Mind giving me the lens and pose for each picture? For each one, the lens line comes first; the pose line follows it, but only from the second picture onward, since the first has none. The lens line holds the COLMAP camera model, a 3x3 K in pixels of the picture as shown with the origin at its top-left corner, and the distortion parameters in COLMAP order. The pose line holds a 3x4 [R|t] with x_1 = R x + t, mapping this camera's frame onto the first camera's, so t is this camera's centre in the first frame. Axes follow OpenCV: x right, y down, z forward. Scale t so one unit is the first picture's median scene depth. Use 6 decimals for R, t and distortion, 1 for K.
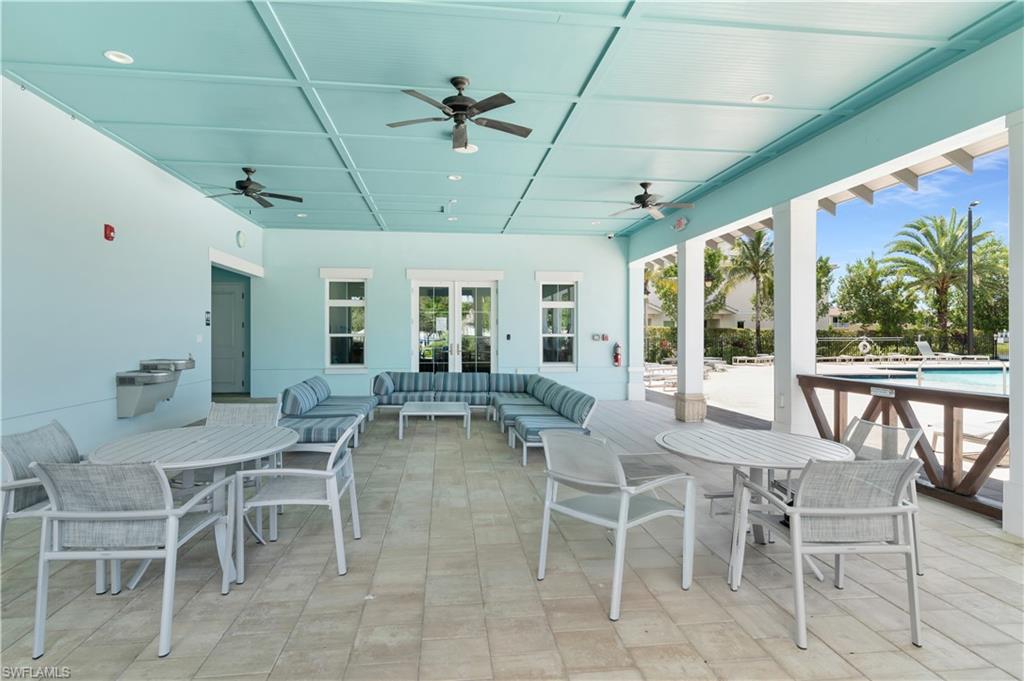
lens RADIAL K [[545.6, 0, 512.0], [0, 545.6, 340.5], [0, 0, 1]] dist [-0.000192, -0.000089]
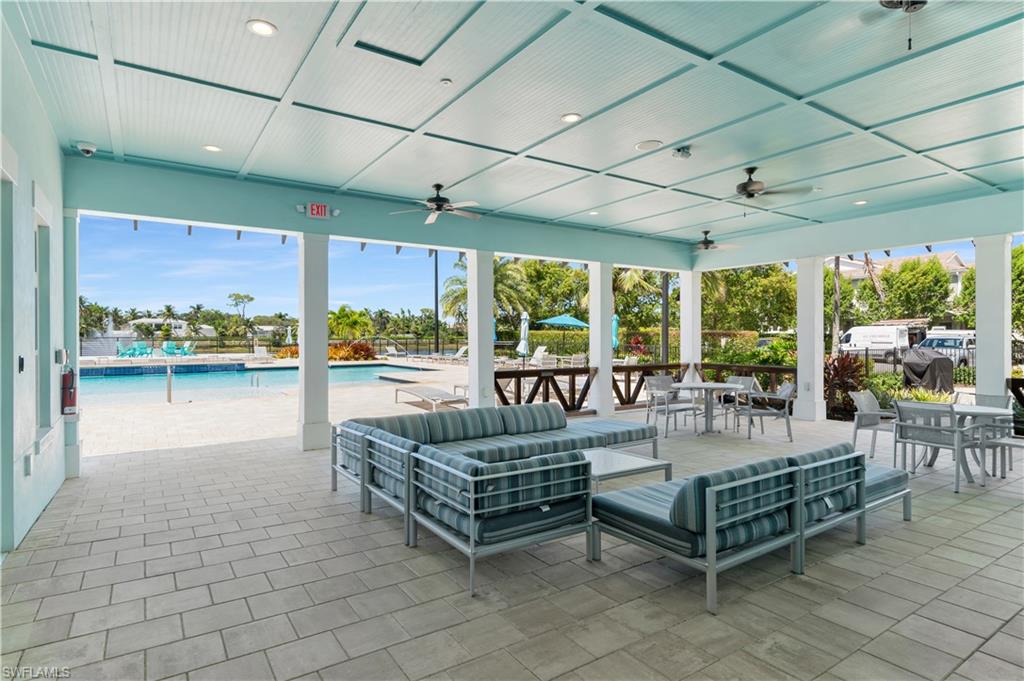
lens RADIAL K [[545.6, 0, 512.0], [0, 545.6, 340.5], [0, 0, 1]] dist [-0.000192, -0.000089]
pose [[-0.453764, -0.005236, 0.891107, -0.824656], [0.005442, 0.999948, 0.008646, -0.026801], [-0.891105, 0.008773, -0.453712, 1.938389]]
